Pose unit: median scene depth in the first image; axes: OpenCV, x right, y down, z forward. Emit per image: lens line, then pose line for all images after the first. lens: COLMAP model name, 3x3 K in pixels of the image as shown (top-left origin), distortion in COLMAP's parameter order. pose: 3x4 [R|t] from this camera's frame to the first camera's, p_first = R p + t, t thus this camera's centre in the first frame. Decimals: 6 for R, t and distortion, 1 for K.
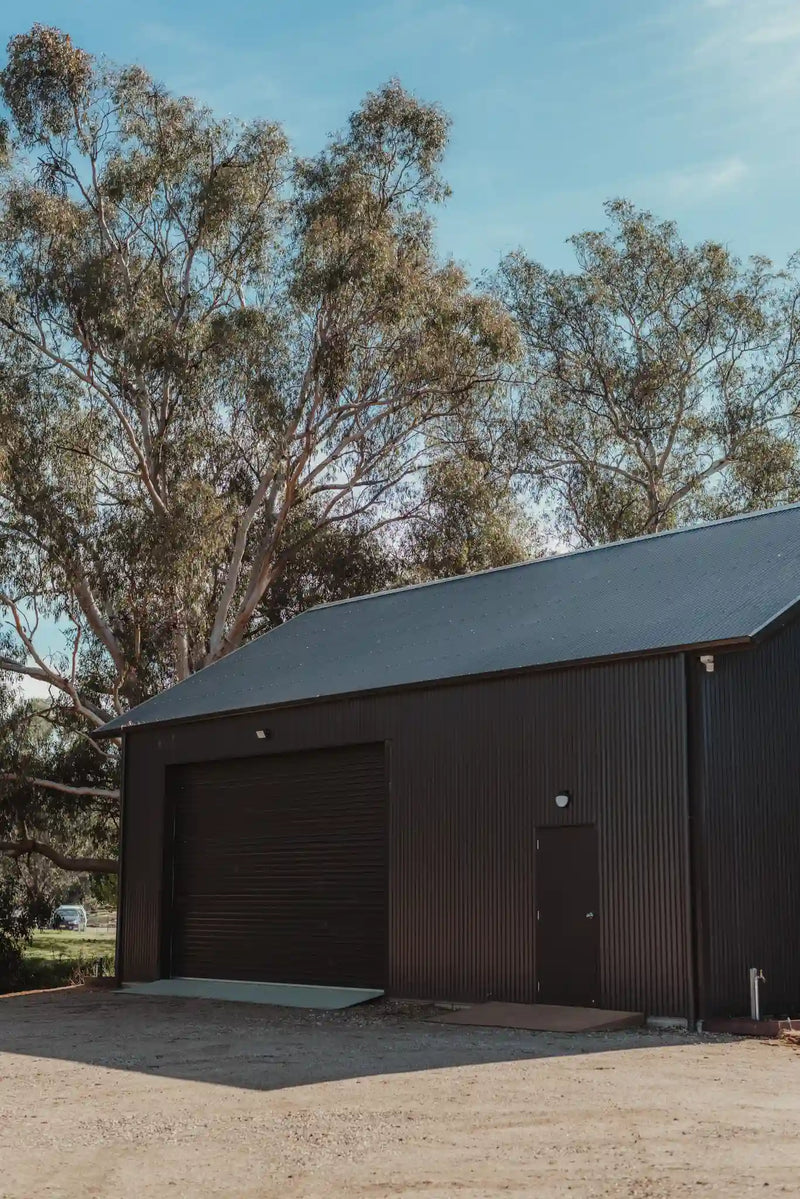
lens RADIAL K [[1725.5, 0, 400.0], [0, 1725.5, 599.5], [0, 0, 1]] dist [0.022597, 0.031706]
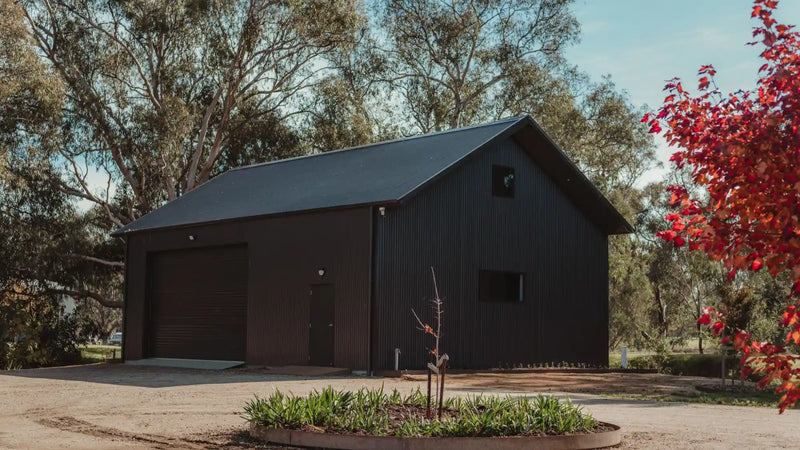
lens RADIAL K [[1182.0, 0, 400.0], [0, 1182.0, 225.0], [0, 0, 1]] dist [0.021819, 0.028222]
pose [[0.999358, 0.016614, 0.031748, 0.067579], [-0.018974, 0.996962, 0.075545, -0.025768], [-0.030396, -0.076099, 0.996637, -0.215968]]
